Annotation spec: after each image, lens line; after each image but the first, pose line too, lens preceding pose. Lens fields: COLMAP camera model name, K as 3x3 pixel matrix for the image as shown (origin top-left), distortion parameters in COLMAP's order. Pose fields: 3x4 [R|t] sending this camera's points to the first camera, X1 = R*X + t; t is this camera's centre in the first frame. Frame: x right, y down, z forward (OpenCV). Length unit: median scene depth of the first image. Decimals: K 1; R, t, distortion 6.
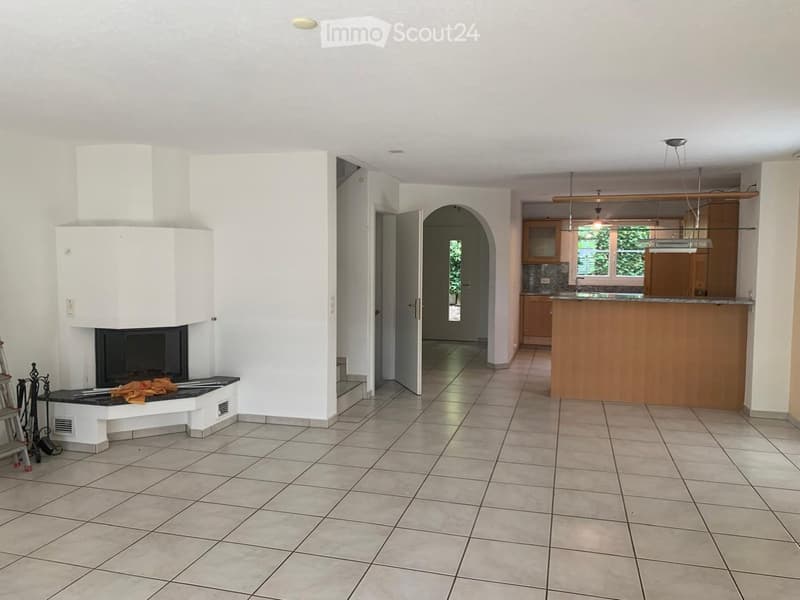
lens RADIAL K [[617.0, 0, 398.5], [0, 617.0, 298.6], [0, 0, 1]] dist [0.002729, -0.017671]
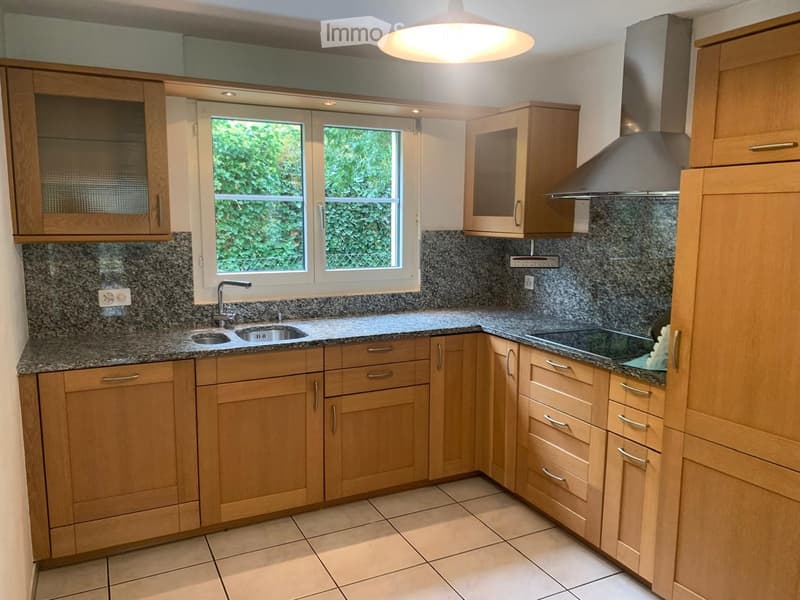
lens RADIAL K [[617.0, 0, 396.7], [0, 617.0, 301.1], [0, 0, 1]] dist [0.002729, -0.017671]
pose [[0.741377, -0.091894, 0.664767, 0.144722], [0.040528, 0.994903, 0.092332, -0.049239], [-0.669864, -0.041511, 0.741323, 0.703193]]
